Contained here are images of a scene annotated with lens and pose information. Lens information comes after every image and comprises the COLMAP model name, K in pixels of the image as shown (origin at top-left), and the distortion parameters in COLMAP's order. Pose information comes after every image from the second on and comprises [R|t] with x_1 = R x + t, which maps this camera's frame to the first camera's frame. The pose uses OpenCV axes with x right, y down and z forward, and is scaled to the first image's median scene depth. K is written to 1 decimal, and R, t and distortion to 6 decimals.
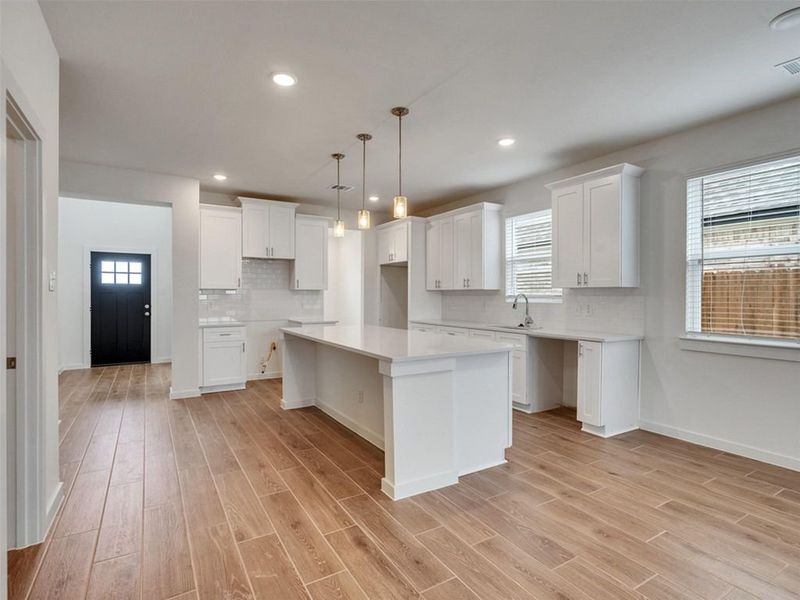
lens RADIAL K [[403.3, 0, 392.2], [0, 403.3, 297.4], [0, 0, 1]] dist [-0.007580, 0.001886]
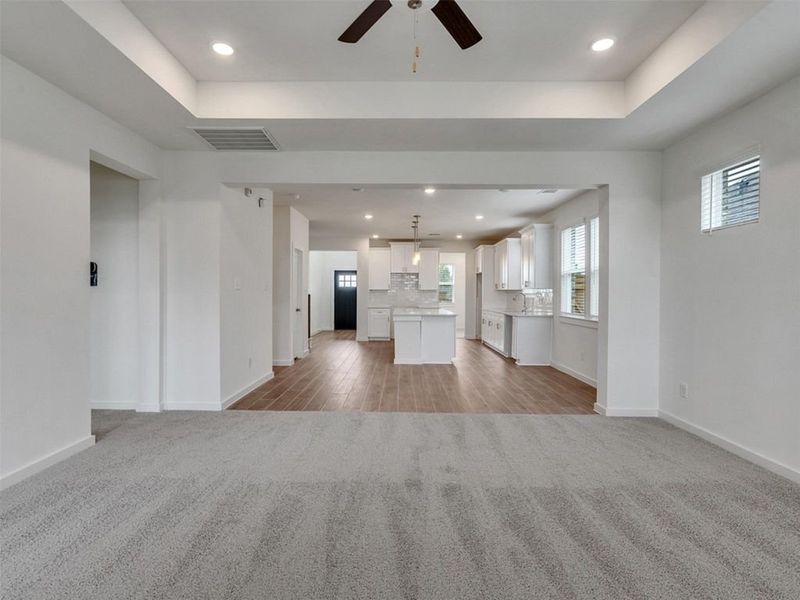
lens RADIAL K [[403.3, 0, 390.4], [0, 403.3, 297.8], [0, 0, 1]] dist [-0.007580, 0.001886]
pose [[0.844074, 0.009742, -0.536139, 0.519431], [-0.009351, 0.999950, 0.003448, 0.008639], [0.536145, 0.002104, 0.844123, -0.493431]]
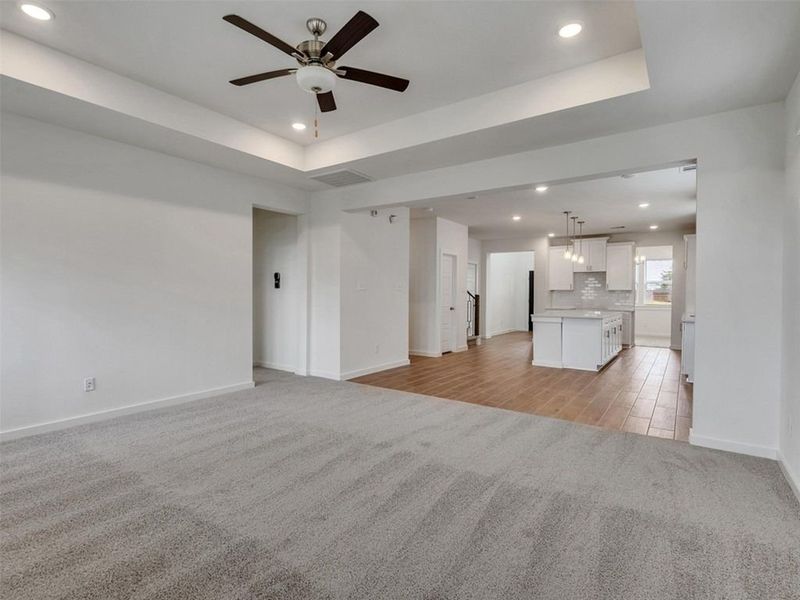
lens RADIAL K [[403.3, 0, 396.8], [0, 403.3, 295.3], [0, 0, 1]] dist [-0.007580, 0.001886]
pose [[0.396640, 0.006807, -0.917949, 0.760645], [-0.013517, 0.999907, 0.001574, 0.008203], [0.917875, 0.011784, 0.396696, -0.345390]]
